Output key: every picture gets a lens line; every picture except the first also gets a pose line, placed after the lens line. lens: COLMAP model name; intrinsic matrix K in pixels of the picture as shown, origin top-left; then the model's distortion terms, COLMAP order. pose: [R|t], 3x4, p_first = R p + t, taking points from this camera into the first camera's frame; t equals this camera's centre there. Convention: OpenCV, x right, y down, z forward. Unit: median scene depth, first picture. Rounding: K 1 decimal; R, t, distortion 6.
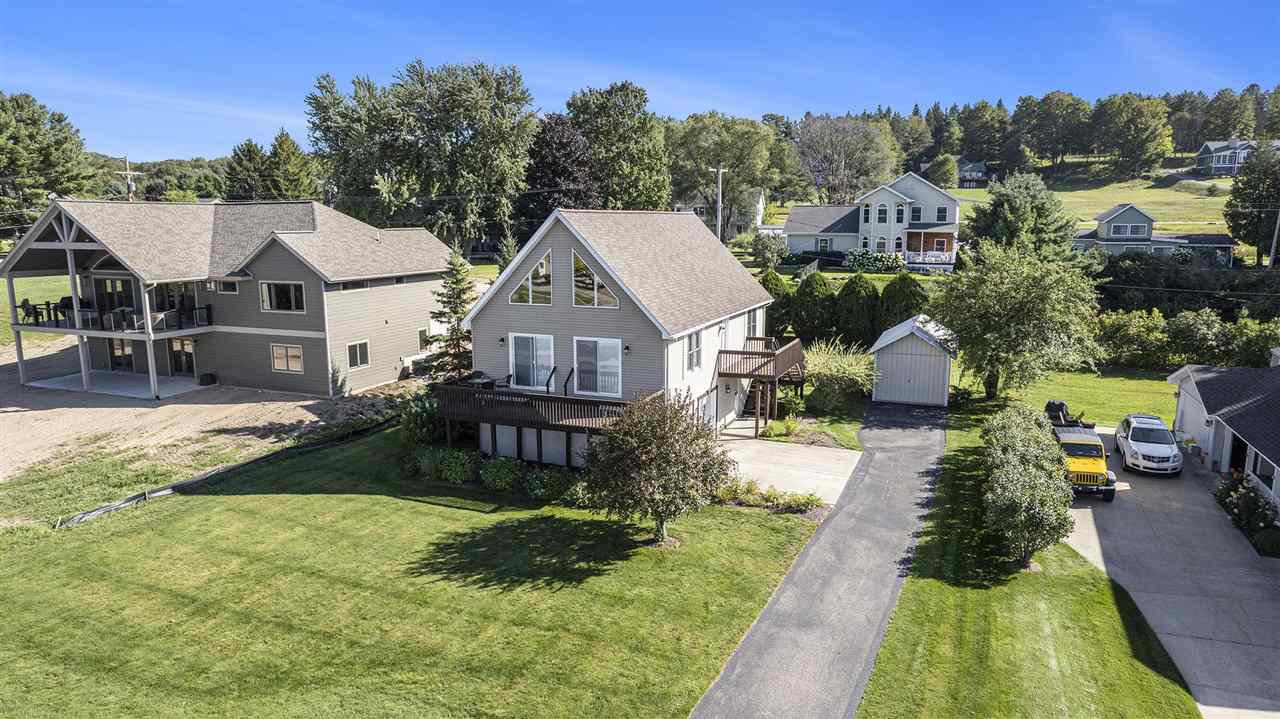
lens RADIAL K [[818.8, 0, 645.0], [0, 818.8, 357.8], [0, 0, 1]] dist [-0.078451, 0.069900]
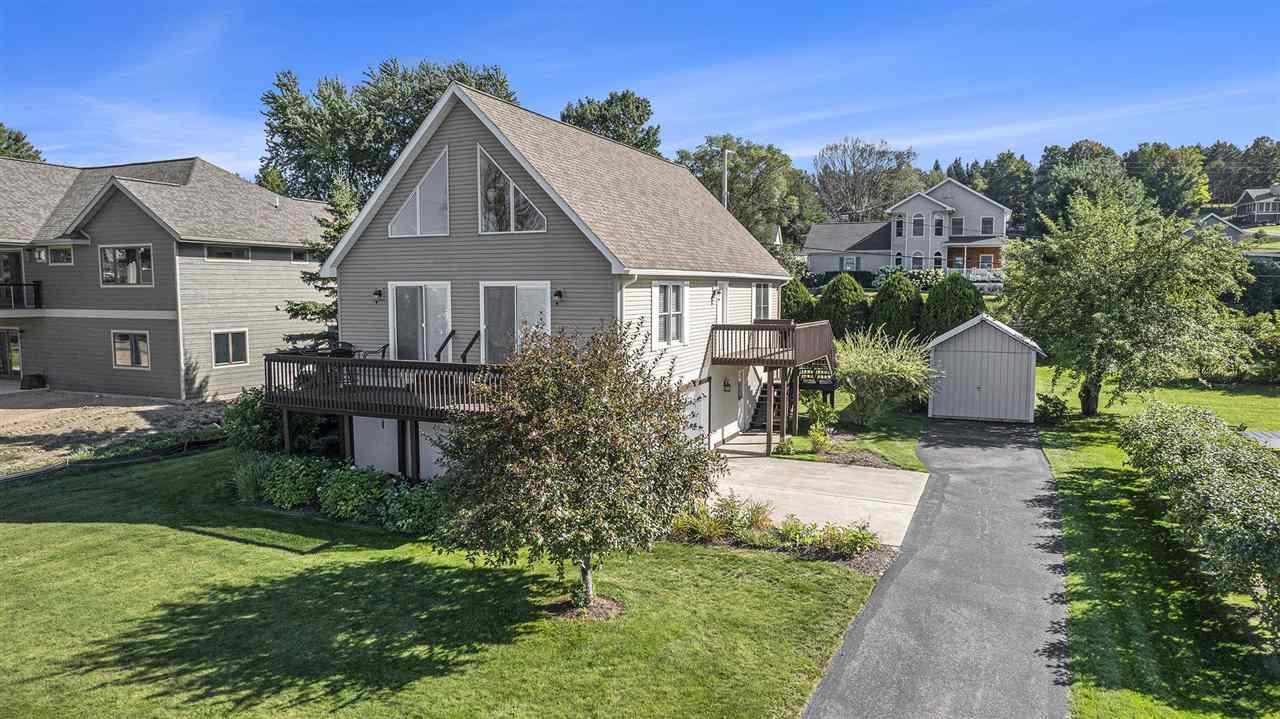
lens RADIAL K [[818.8, 0, 645.0], [0, 818.8, 357.8], [0, 0, 1]] dist [-0.078451, 0.069900]
pose [[0.999718, 0.003086, -0.023557, 0.051966], [-0.004986, 0.996696, -0.081063, 0.076529], [0.023229, 0.081158, 0.996431, 0.331346]]
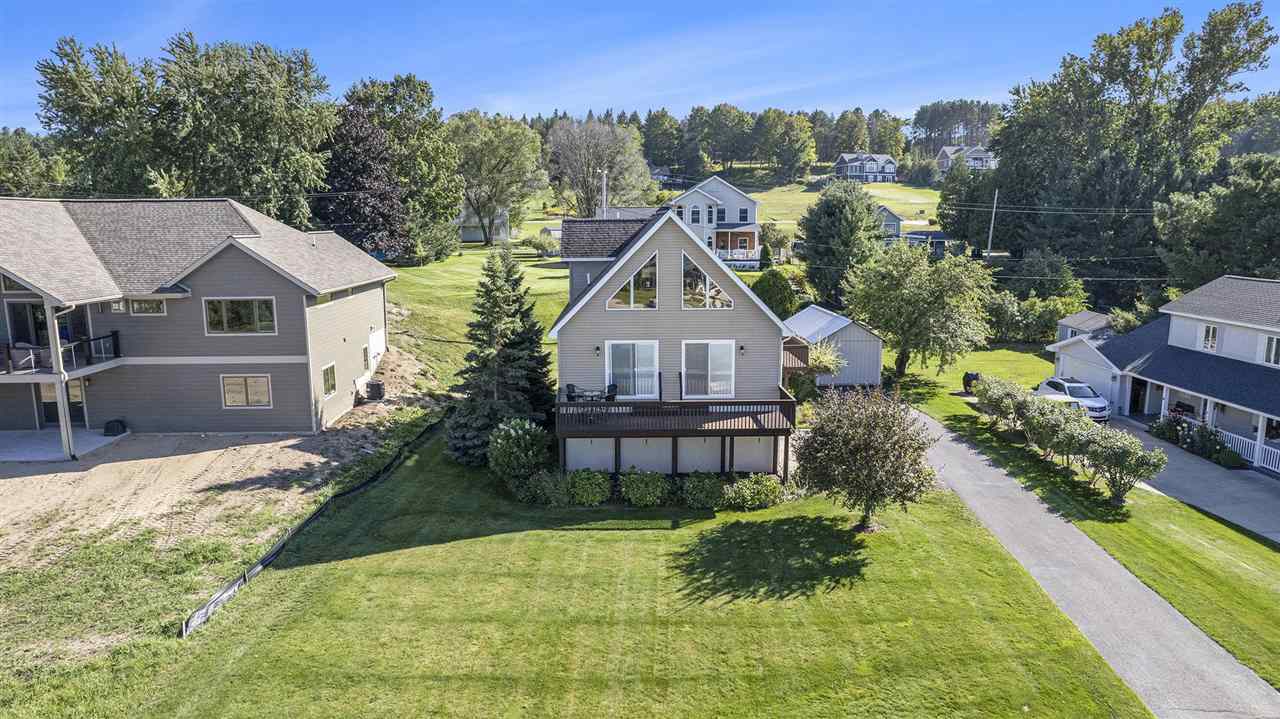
lens RADIAL K [[818.8, 0, 645.0], [0, 818.8, 357.8], [0, 0, 1]] dist [-0.078451, 0.069900]
pose [[0.913938, -0.067759, 0.400158, -0.469231], [0.068272, 0.997582, 0.012992, -0.018903], [-0.400071, 0.015446, 0.916354, 0.108400]]
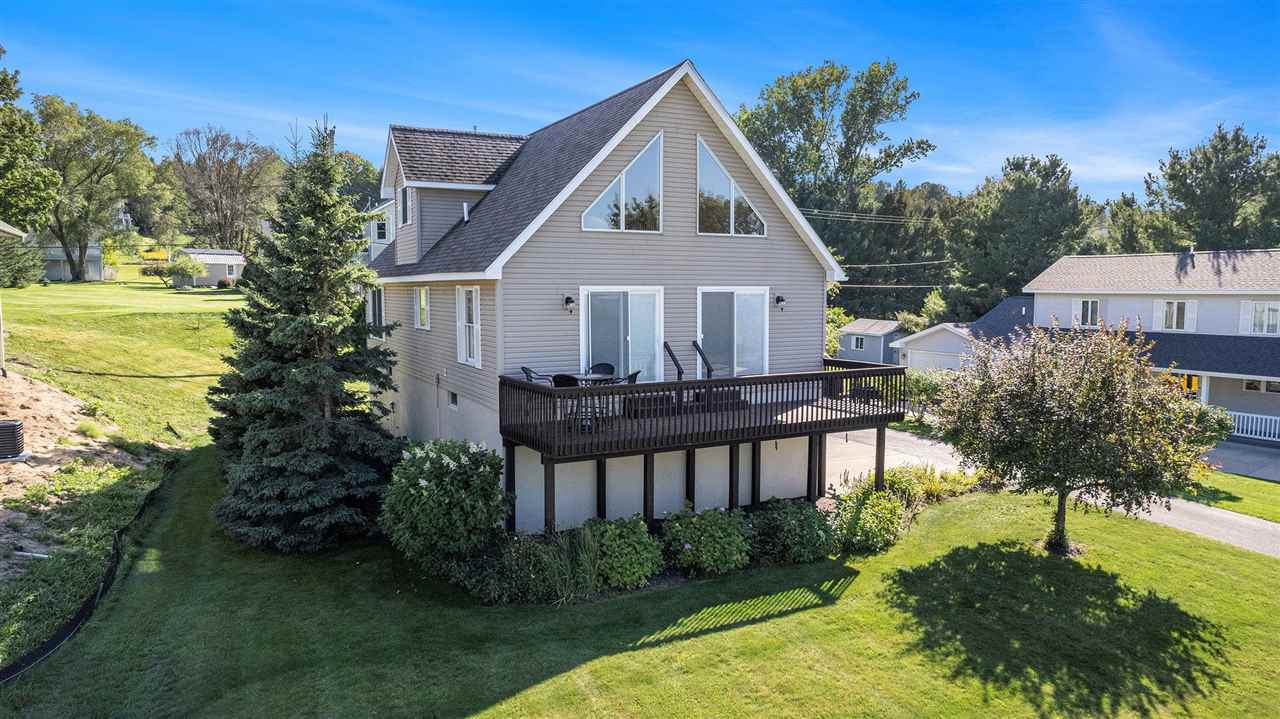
lens RADIAL K [[818.8, 0, 645.0], [0, 818.8, 357.8], [0, 0, 1]] dist [-0.078451, 0.069900]
pose [[0.628308, -0.064438, 0.775292, -0.510872], [0.128496, 0.991472, -0.021730, 0.028947], [-0.767280, 0.113276, 0.631229, 0.599252]]
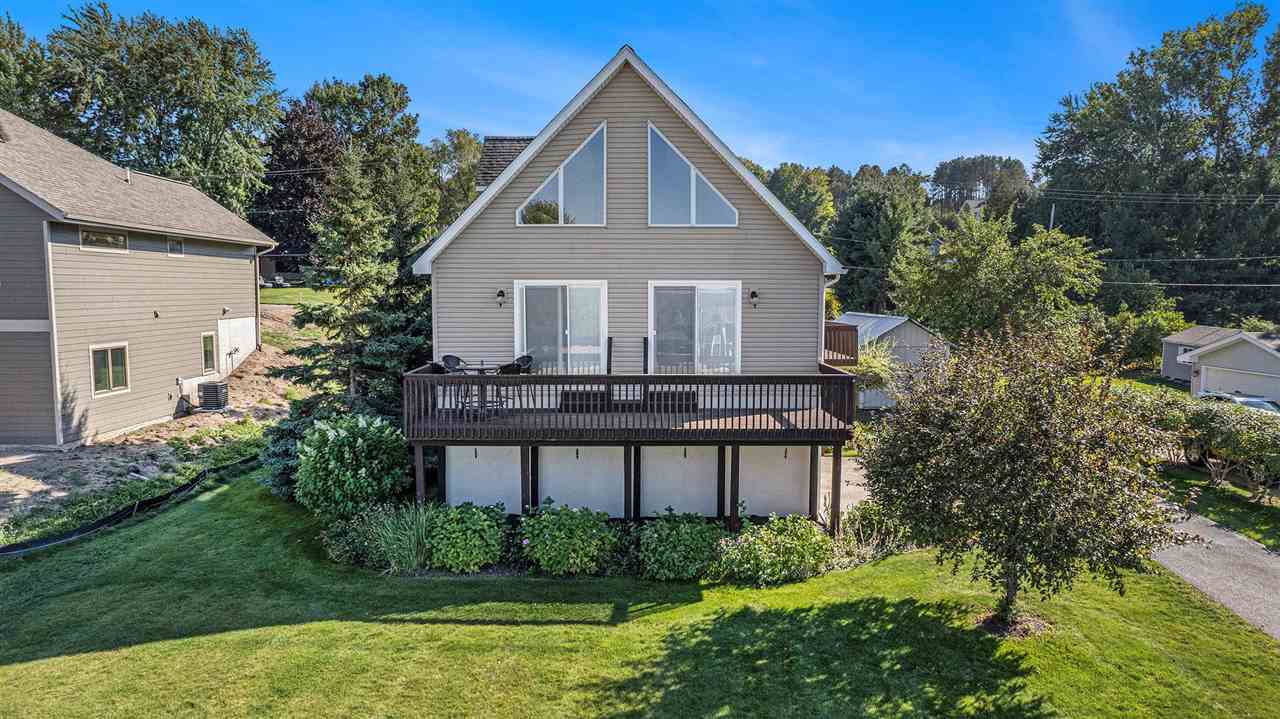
lens RADIAL K [[818.8, 0, 645.0], [0, 818.8, 357.8], [0, 0, 1]] dist [-0.078451, 0.069900]
pose [[0.921798, -0.029448, 0.386550, -0.276788], [0.061343, 0.995628, -0.070435, 0.059005], [-0.382786, 0.088639, 0.919575, 0.442556]]
